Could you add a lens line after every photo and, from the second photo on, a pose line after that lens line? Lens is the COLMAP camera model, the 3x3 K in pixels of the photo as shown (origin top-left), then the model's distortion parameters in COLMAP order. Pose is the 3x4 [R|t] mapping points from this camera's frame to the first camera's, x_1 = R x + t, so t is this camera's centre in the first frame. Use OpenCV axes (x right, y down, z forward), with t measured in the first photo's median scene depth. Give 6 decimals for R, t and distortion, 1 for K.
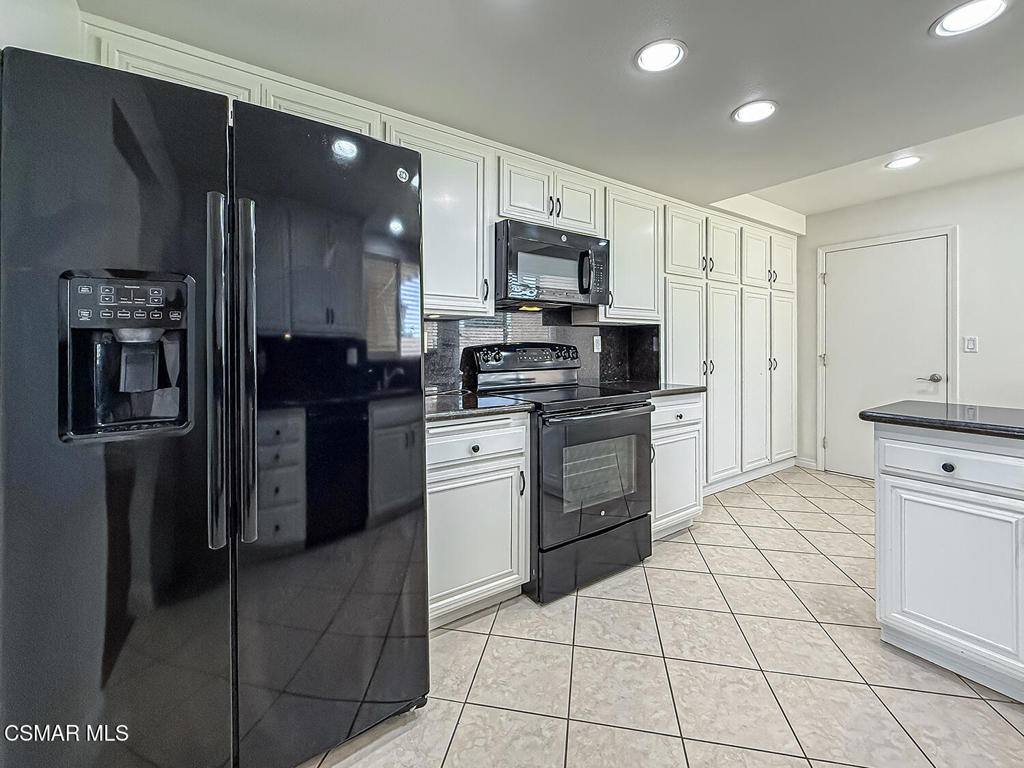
lens RADIAL K [[427.8, 0, 514.0], [0, 427.8, 341.5], [0, 0, 1]] dist [-0.001308, -0.000385]
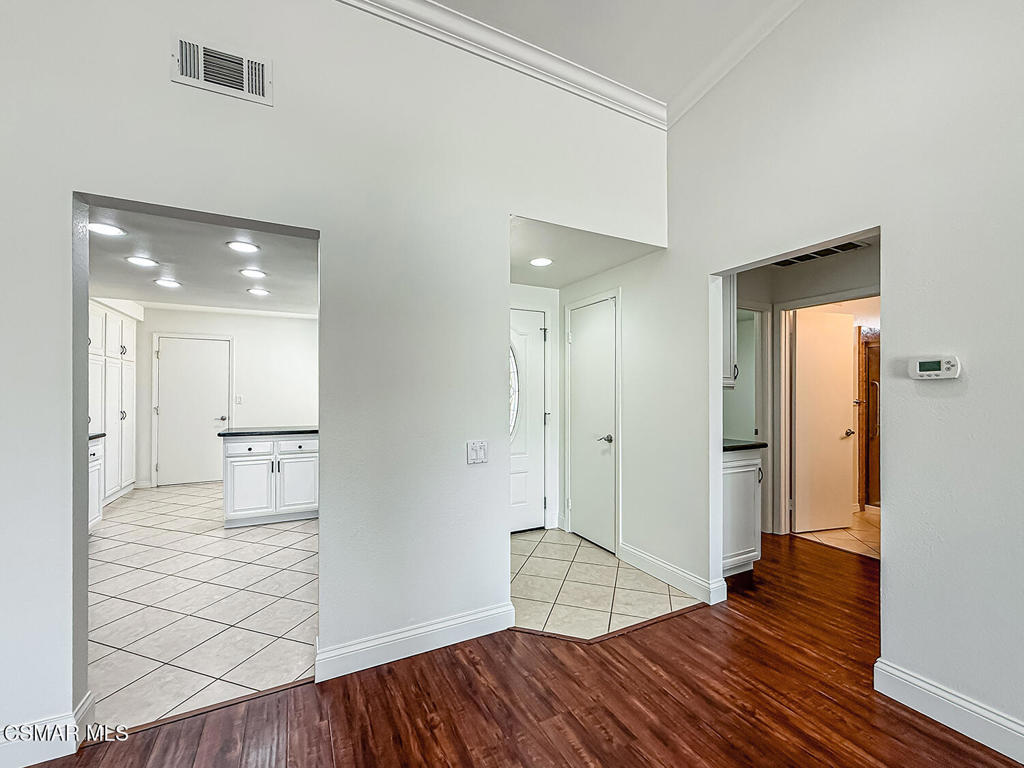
lens RADIAL K [[424.9, 0, 509.1], [0, 424.9, 389.8], [0, 0, 1]] dist [-0.001375, -0.000113]
pose [[0.128810, 0.006271, 0.991649, -0.871983], [-0.010539, 0.999932, -0.004954, -0.052520], [-0.991613, -0.009813, 0.128867, -0.588854]]
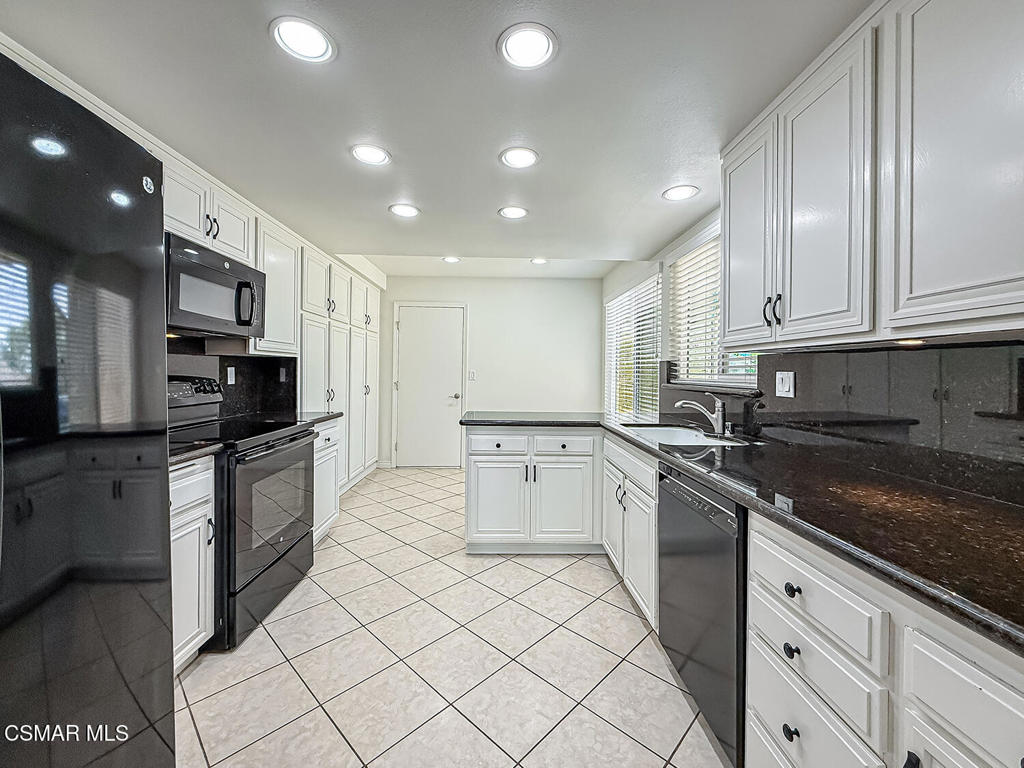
lens RADIAL K [[417.2, 0, 510.0], [0, 417.2, 371.7], [0, 0, 1]] dist [-0.000180, -0.000044]
pose [[0.539874, 0.006015, 0.841724, -0.302340], [-0.019982, 0.999784, 0.005672, -0.024828], [-0.841509, -0.019881, 0.539878, -0.018832]]
